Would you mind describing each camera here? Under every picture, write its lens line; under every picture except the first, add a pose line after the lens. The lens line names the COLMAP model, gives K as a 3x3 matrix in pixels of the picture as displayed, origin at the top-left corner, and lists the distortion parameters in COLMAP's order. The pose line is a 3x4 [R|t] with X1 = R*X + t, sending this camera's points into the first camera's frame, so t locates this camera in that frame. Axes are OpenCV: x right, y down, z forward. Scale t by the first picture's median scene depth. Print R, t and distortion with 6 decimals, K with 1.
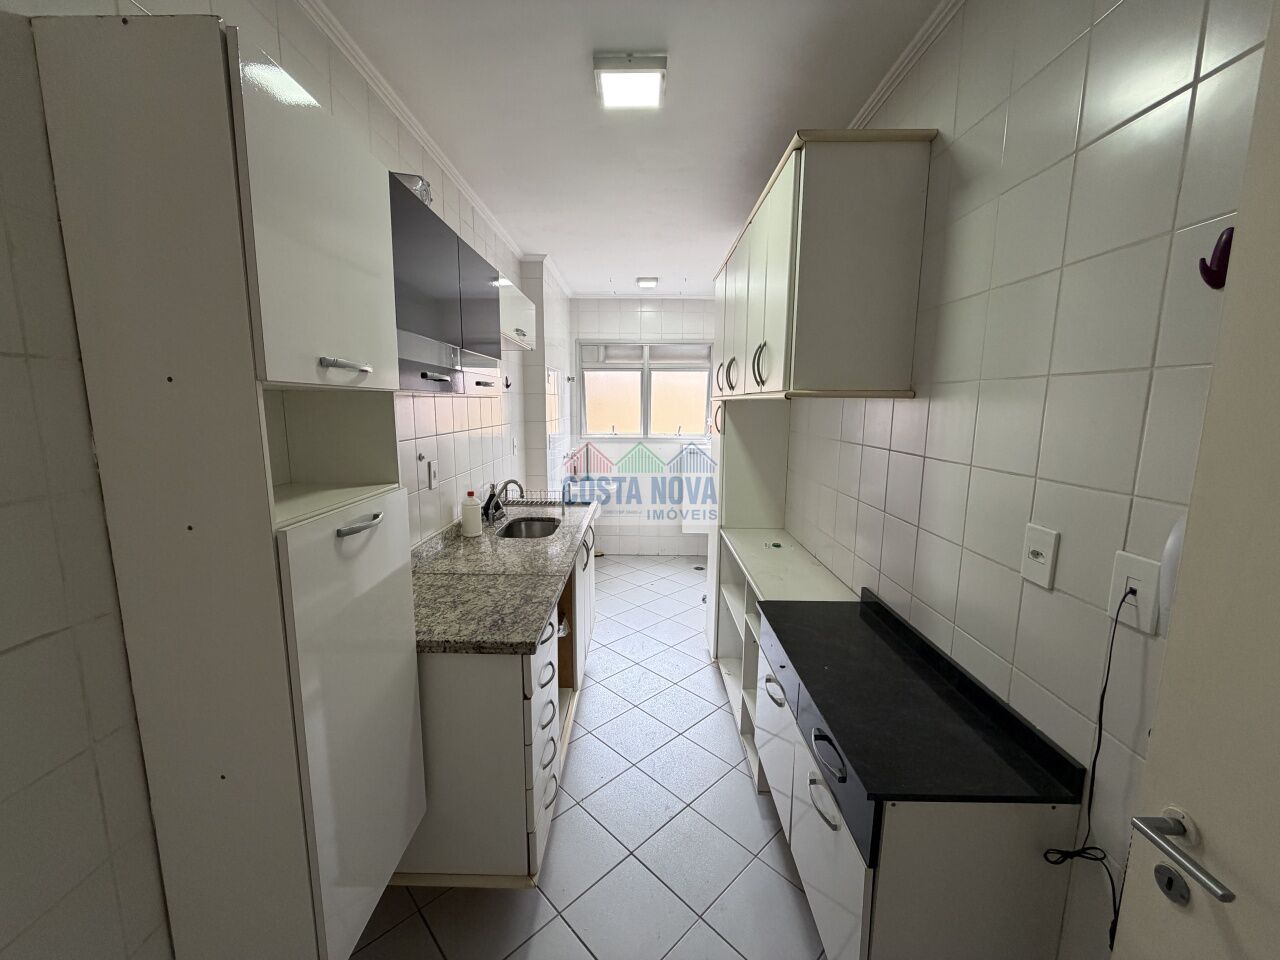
lens RADIAL K [[507.1, 0, 635.5], [0, 507.1, 479.0], [0, 0, 1]] dist [-0.001031, -0.000220]
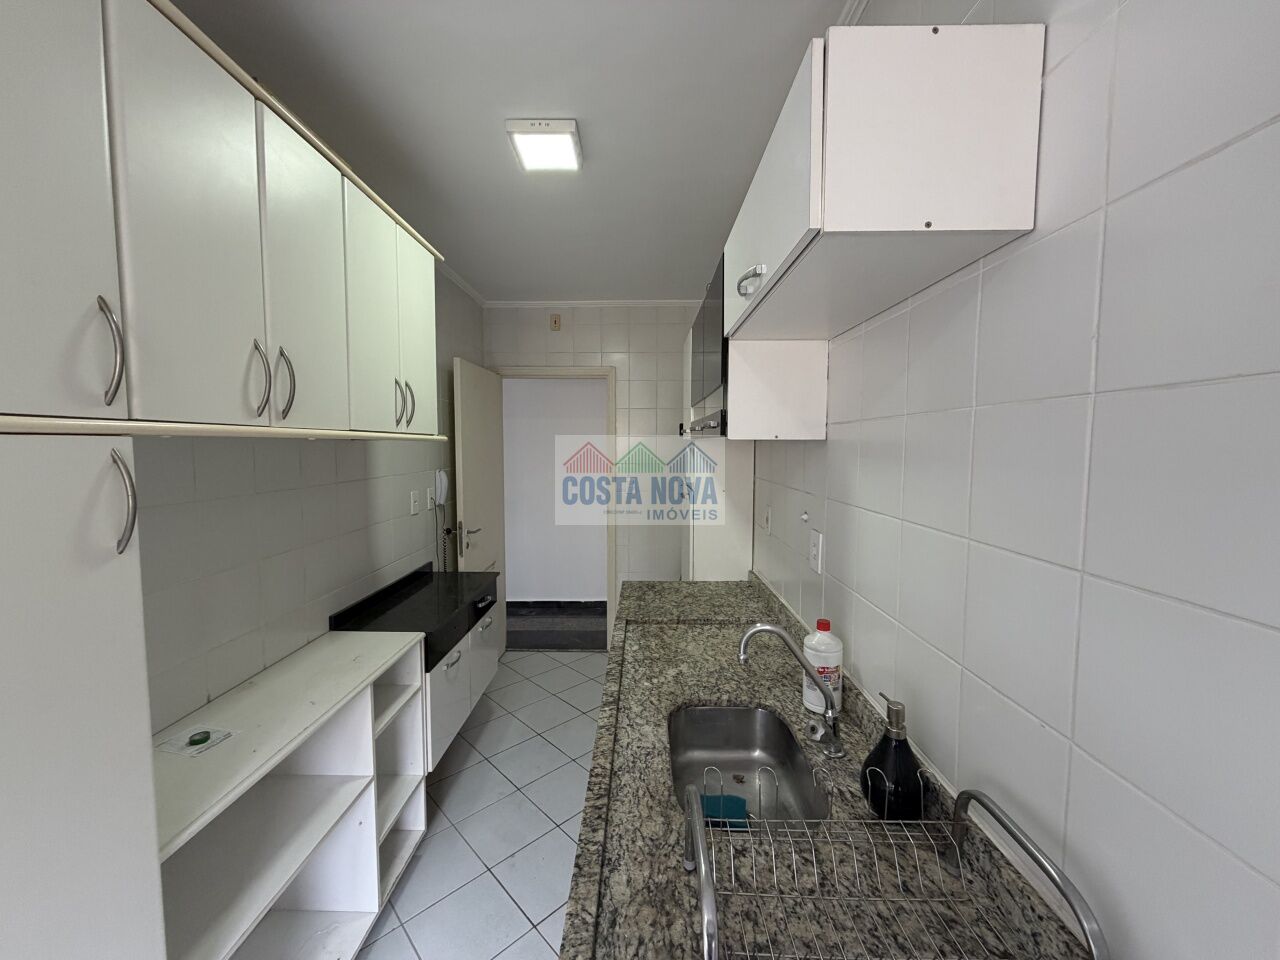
lens RADIAL K [[507.1, 0, 635.5], [0, 507.1, 479.0], [0, 0, 1]] dist [-0.001031, -0.000220]
pose [[-0.999955, -0.008105, 0.004834, -0.195759], [-0.006883, 0.976799, 0.214048, -0.312392], [-0.006456, 0.214005, -0.976811, 2.077318]]
